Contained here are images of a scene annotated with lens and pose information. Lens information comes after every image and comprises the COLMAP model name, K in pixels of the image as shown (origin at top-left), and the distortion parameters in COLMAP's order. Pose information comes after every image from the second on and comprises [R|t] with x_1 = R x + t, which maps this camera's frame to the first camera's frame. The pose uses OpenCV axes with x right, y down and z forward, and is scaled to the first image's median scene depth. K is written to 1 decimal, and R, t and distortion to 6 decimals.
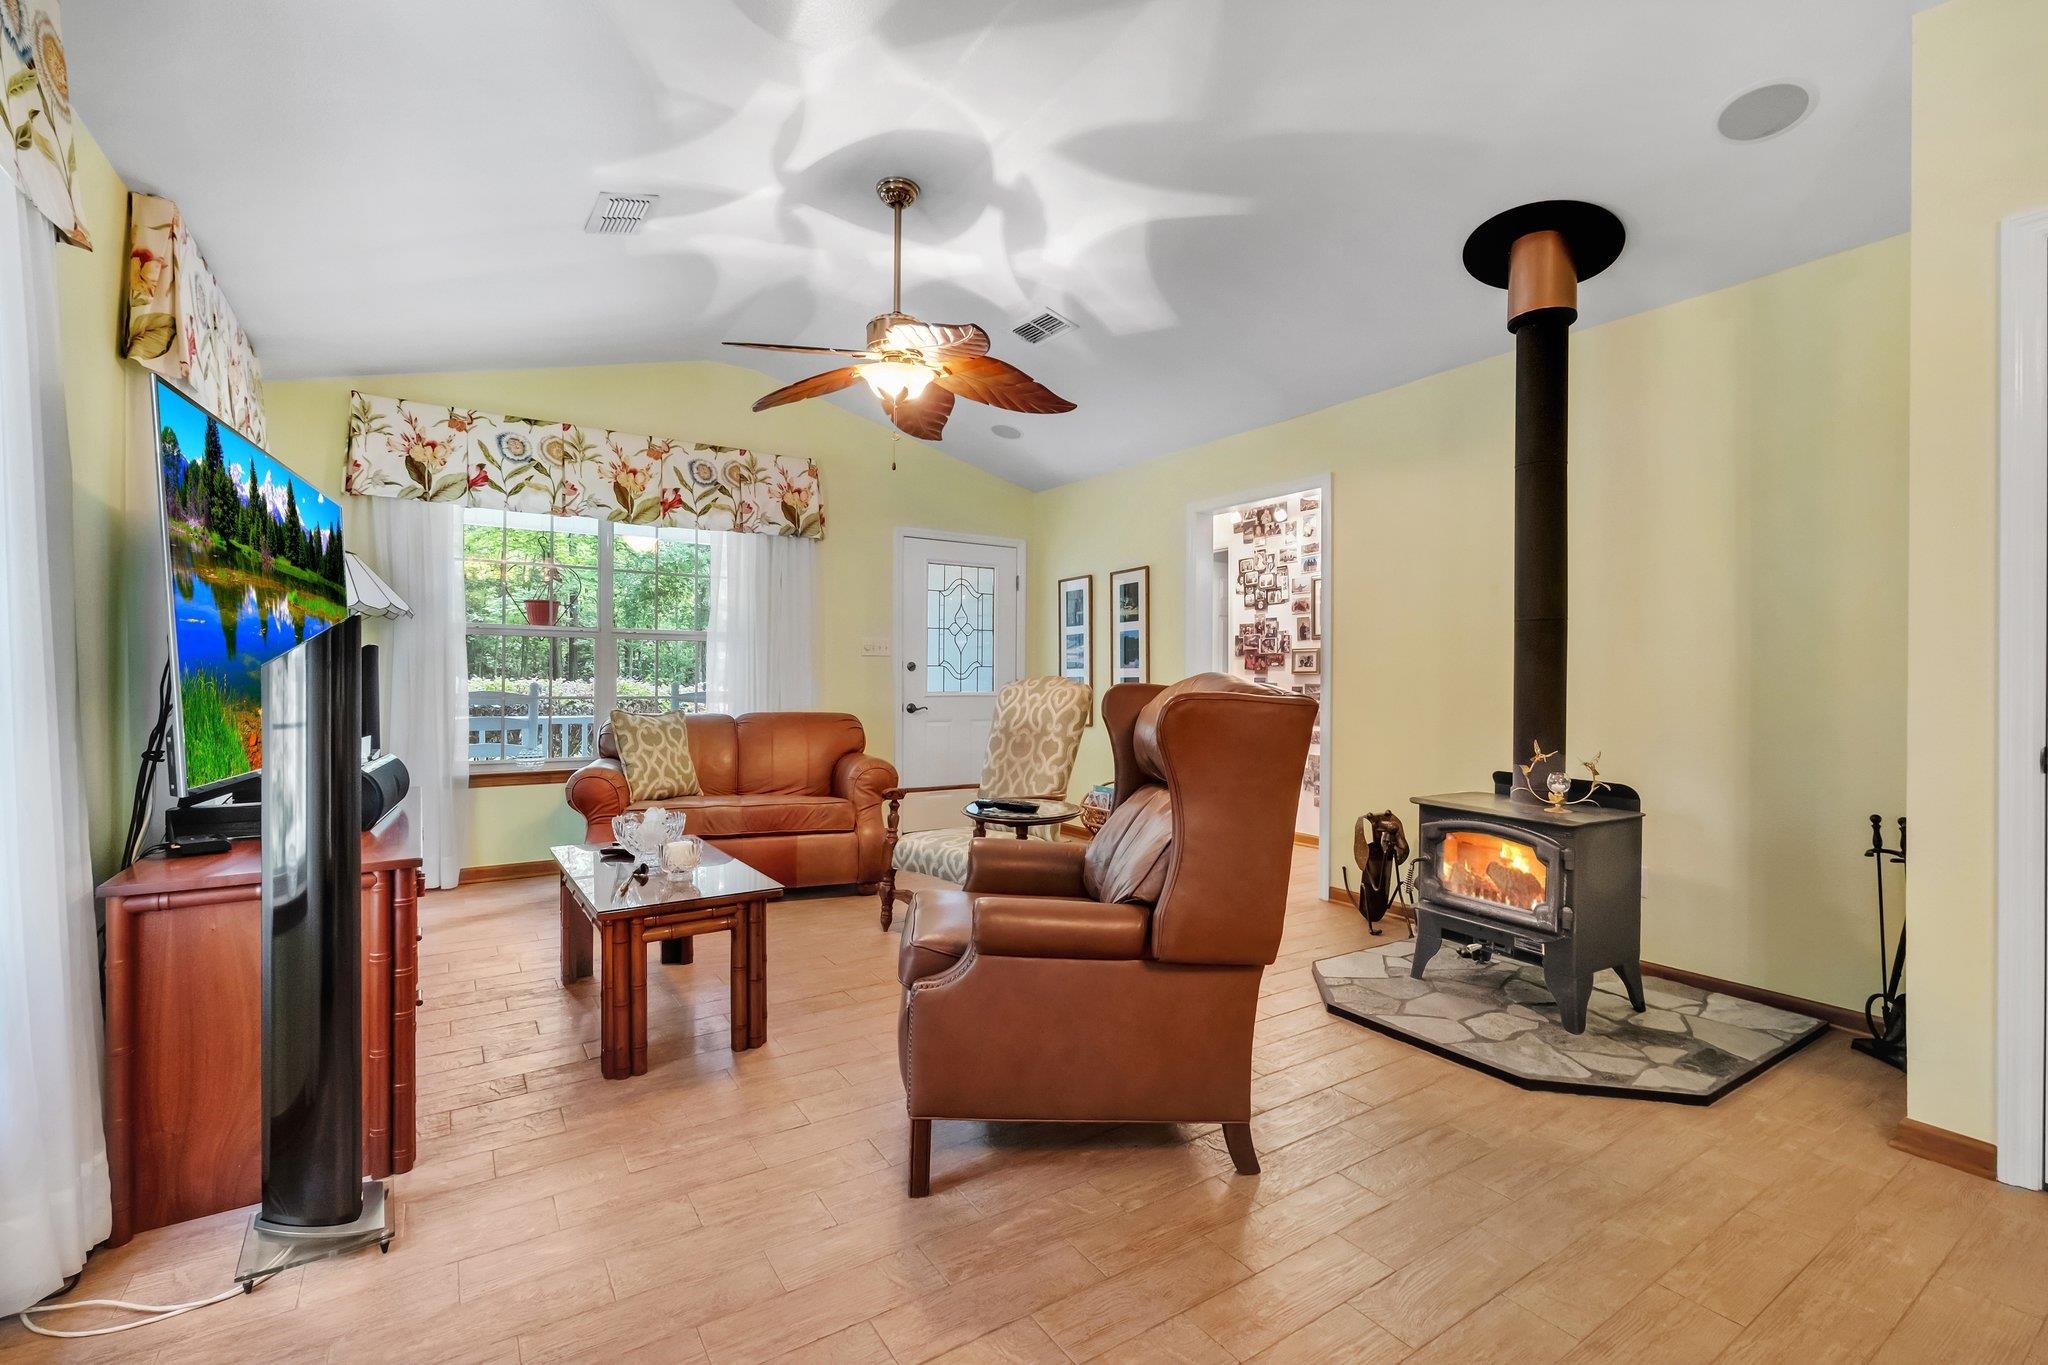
lens RADIAL K [[884.9, 0, 1026.6], [0, 884.9, 683.6], [0, 0, 1]] dist [-0.001413, 0.000264]
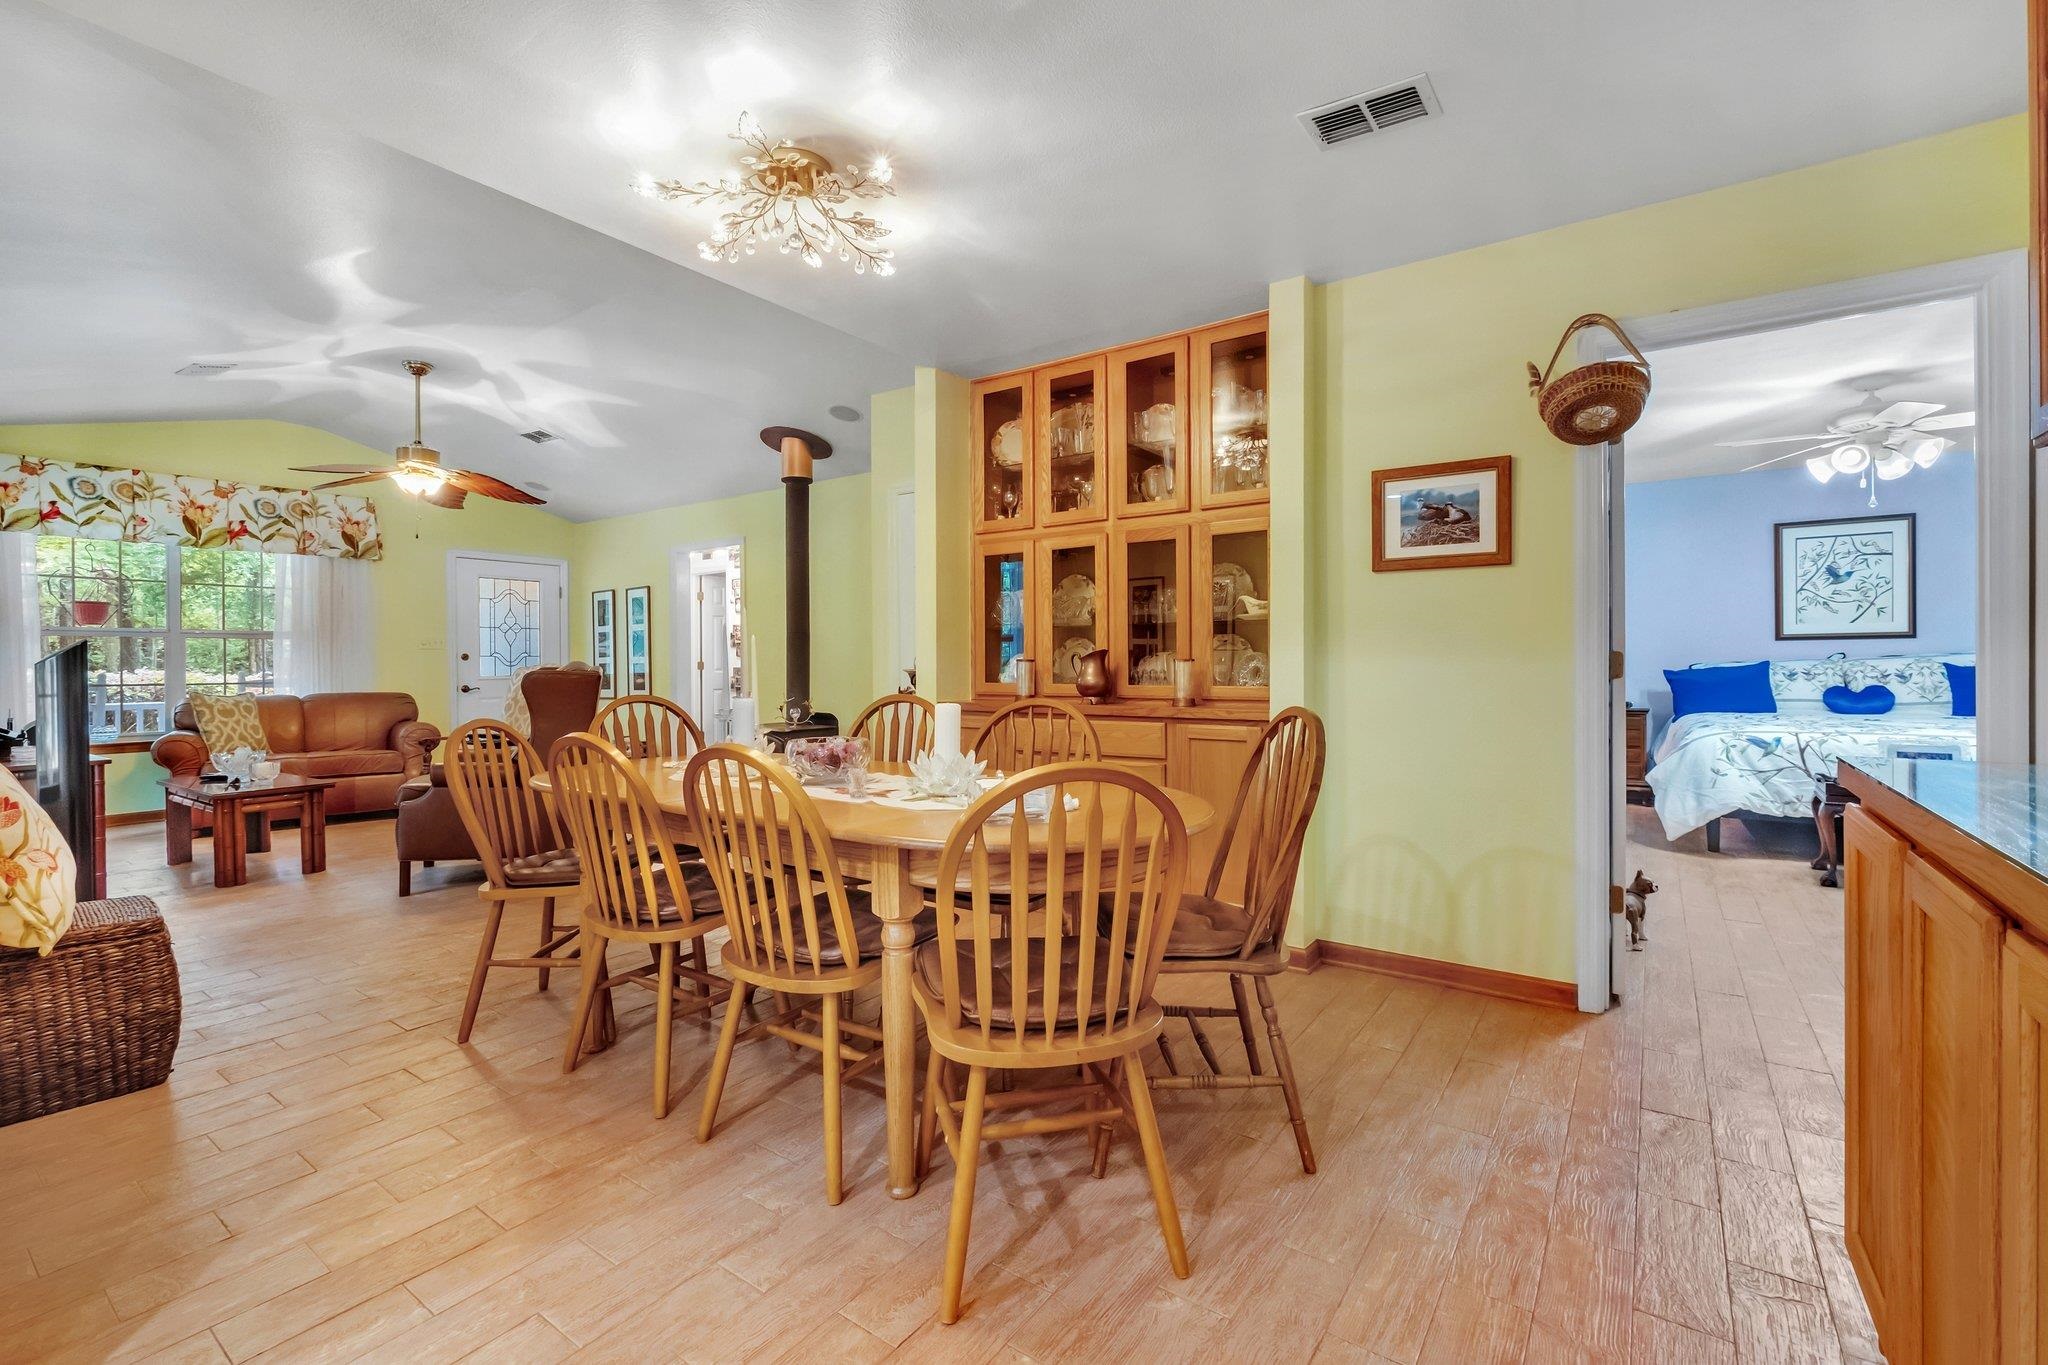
lens RADIAL K [[884.9, 0, 1012.1], [0, 884.9, 668.4], [0, 0, 1]] dist [-0.001413, 0.000264]
pose [[0.935631, -0.014589, 0.352678, 0.207472], [0.014030, 0.999893, 0.004141, 0.004758], [-0.352701, 0.001073, 0.935736, -0.635945]]
